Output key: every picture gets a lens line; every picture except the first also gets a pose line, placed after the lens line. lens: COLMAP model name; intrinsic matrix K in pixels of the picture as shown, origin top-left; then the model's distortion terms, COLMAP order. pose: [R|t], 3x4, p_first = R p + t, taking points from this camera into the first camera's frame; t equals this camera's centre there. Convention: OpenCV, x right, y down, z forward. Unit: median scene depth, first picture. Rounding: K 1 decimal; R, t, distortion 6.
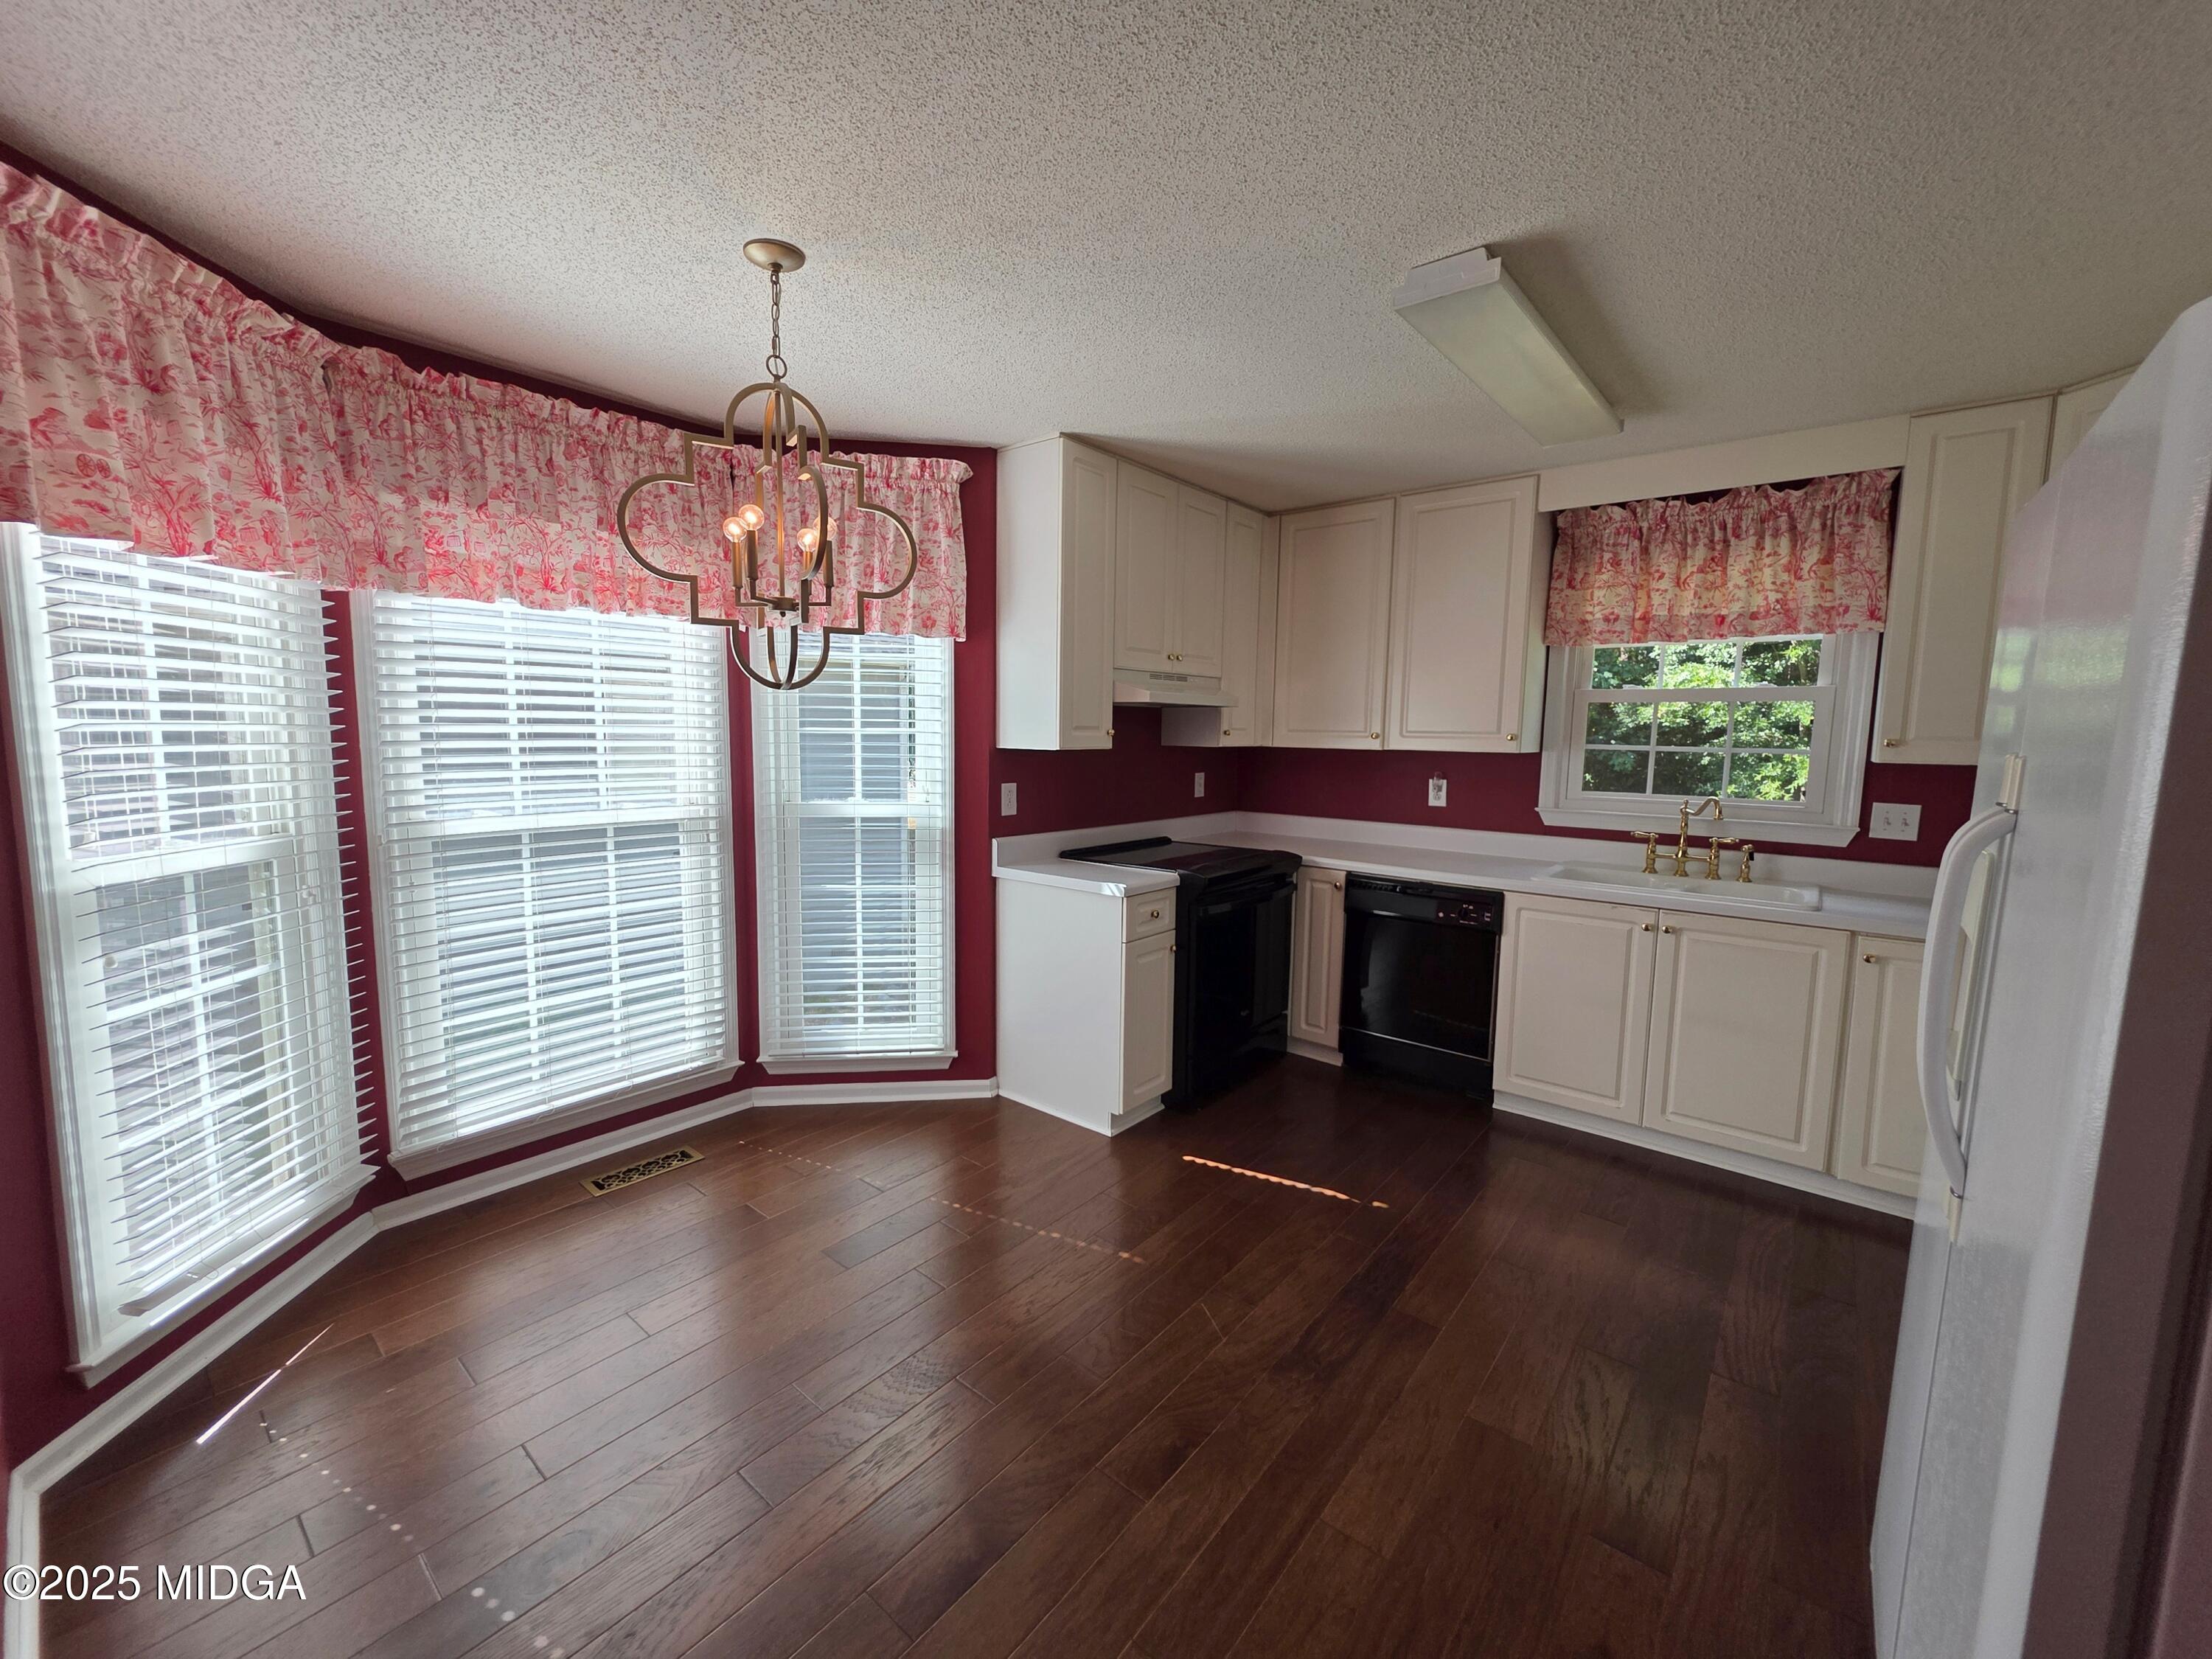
lens RADIAL K [[886.9, 0, 1096.1], [0, 886.9, 828.6], [0, 0, 1]] dist [0.002631, 0.000041]
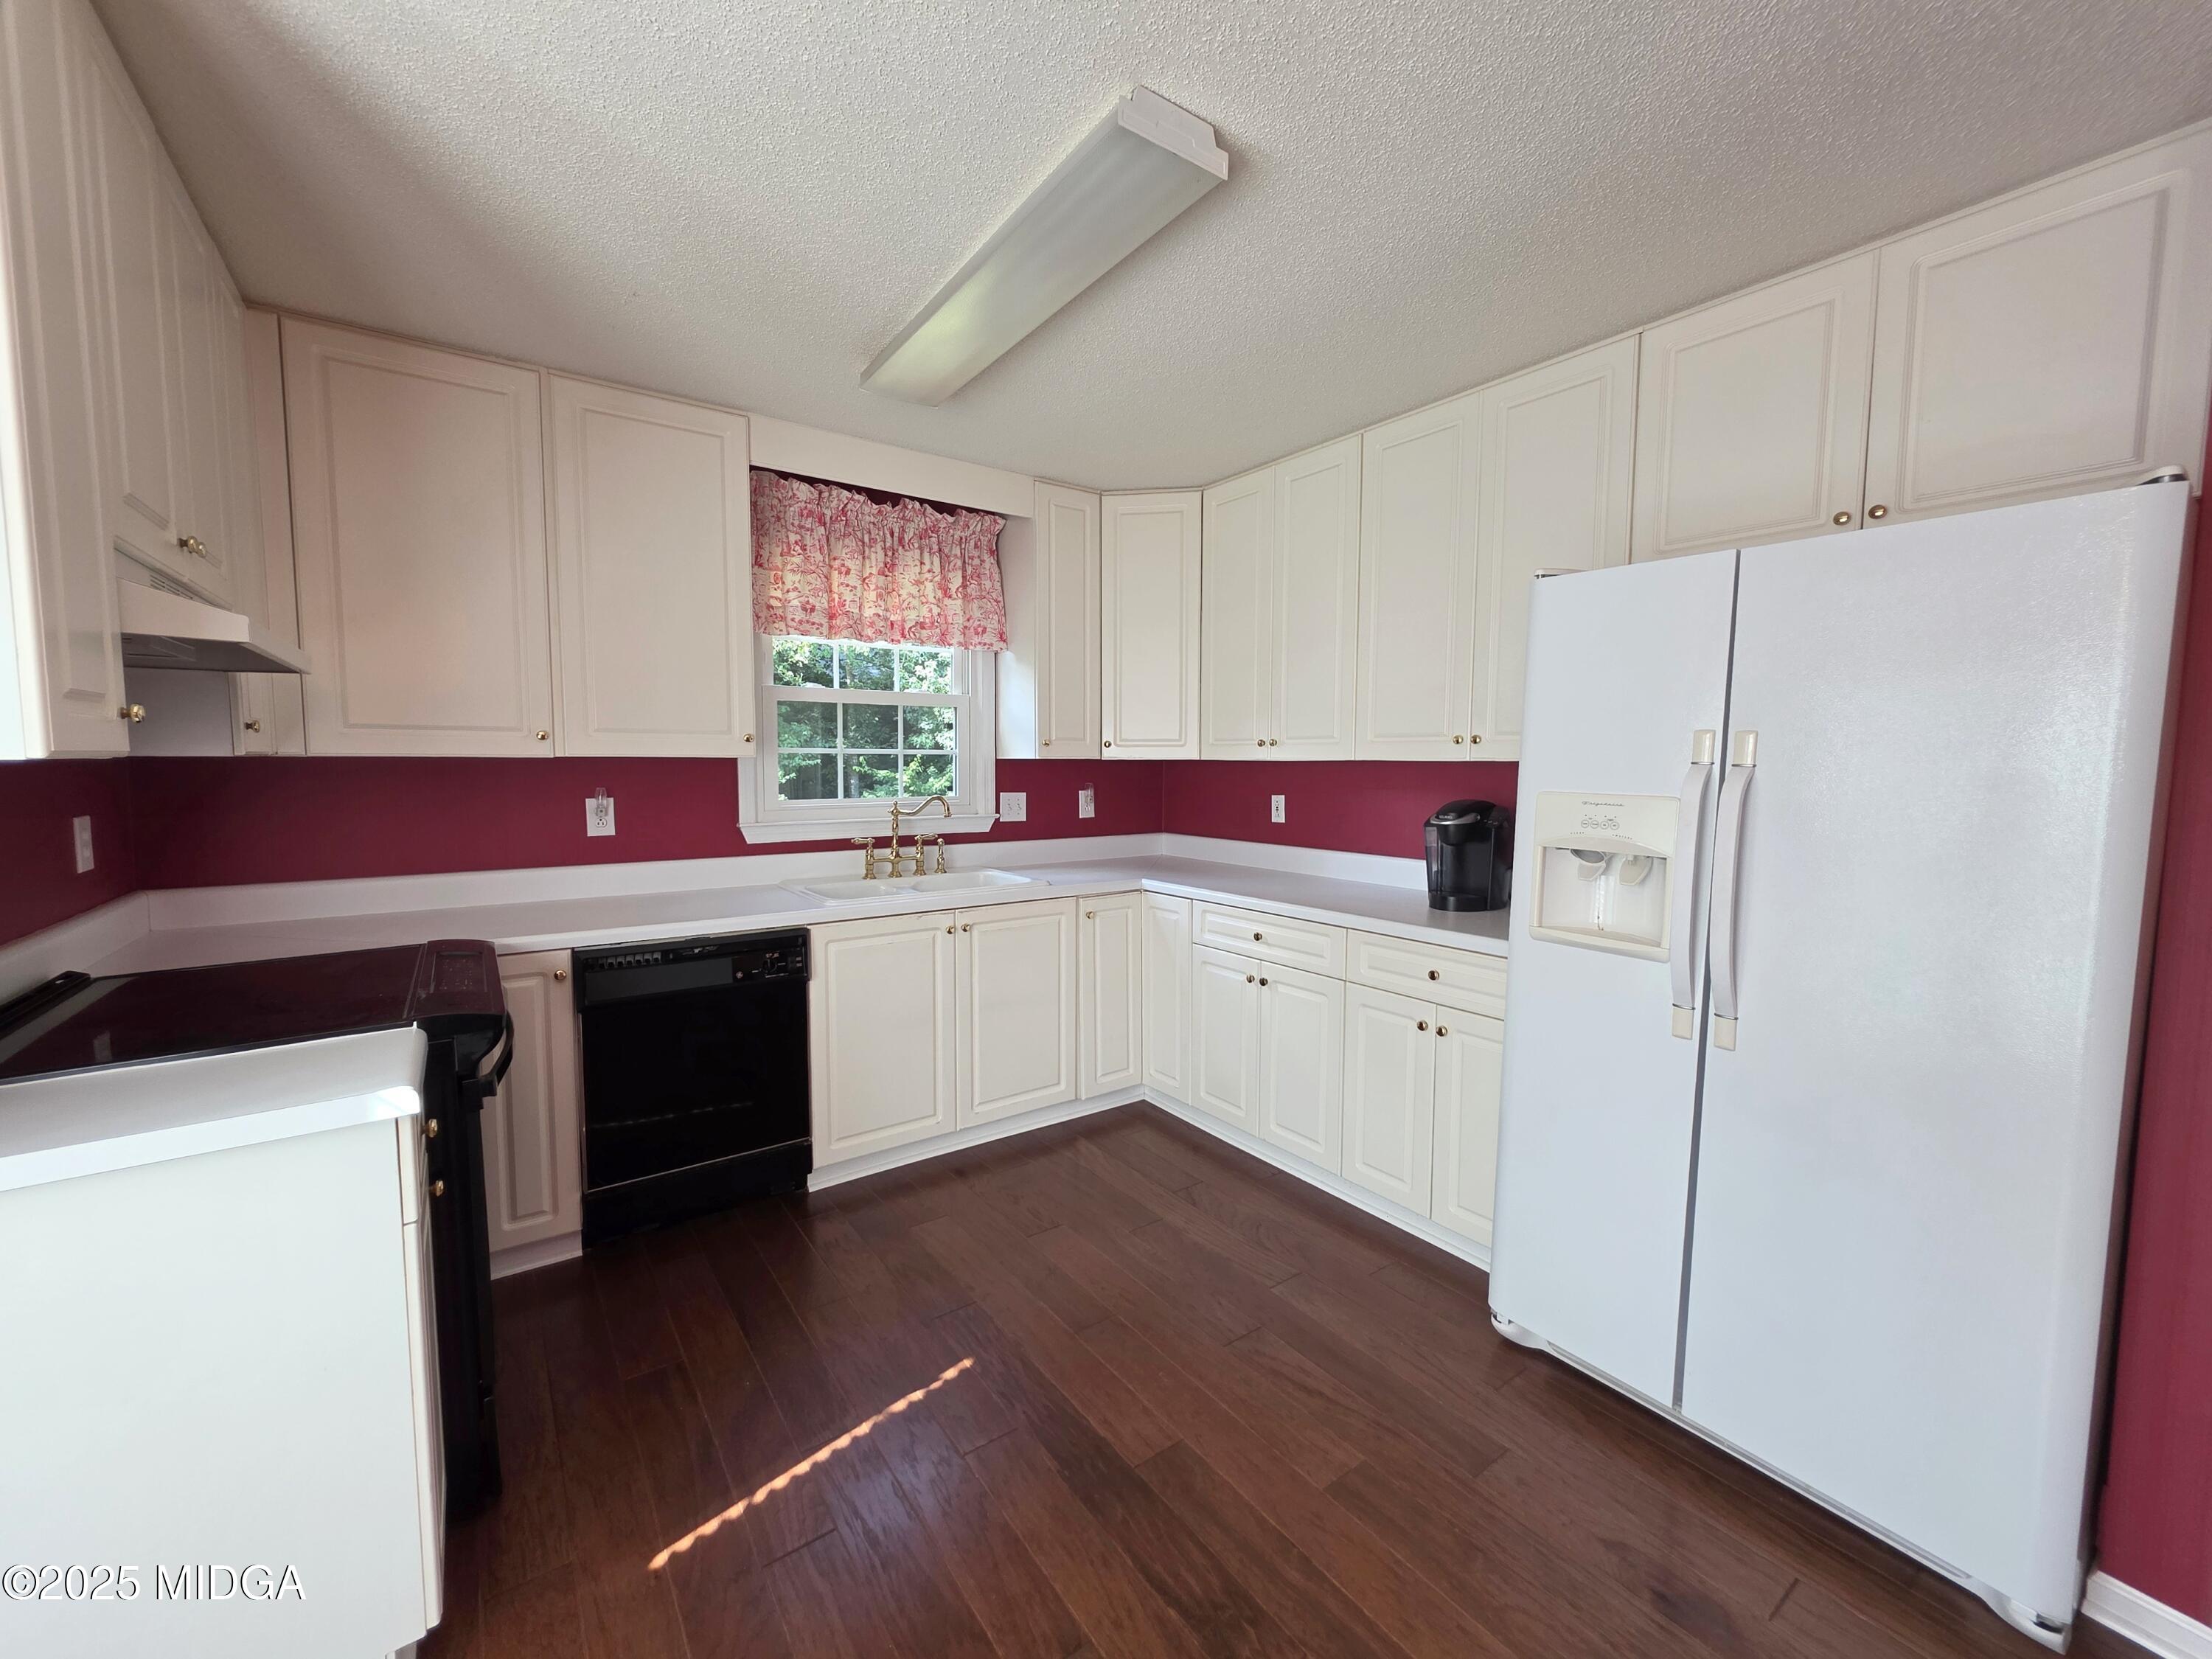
lens RADIAL K [[886.9, 0, 1099.7], [0, 886.9, 830.3], [0, 0, 1]] dist [0.002631, 0.000041]
pose [[0.258908, -0.090256, 0.961676, -0.251184], [0.108213, 0.992067, 0.063974, -0.040308], [-0.959821, 0.087502, 0.266621, 0.531305]]
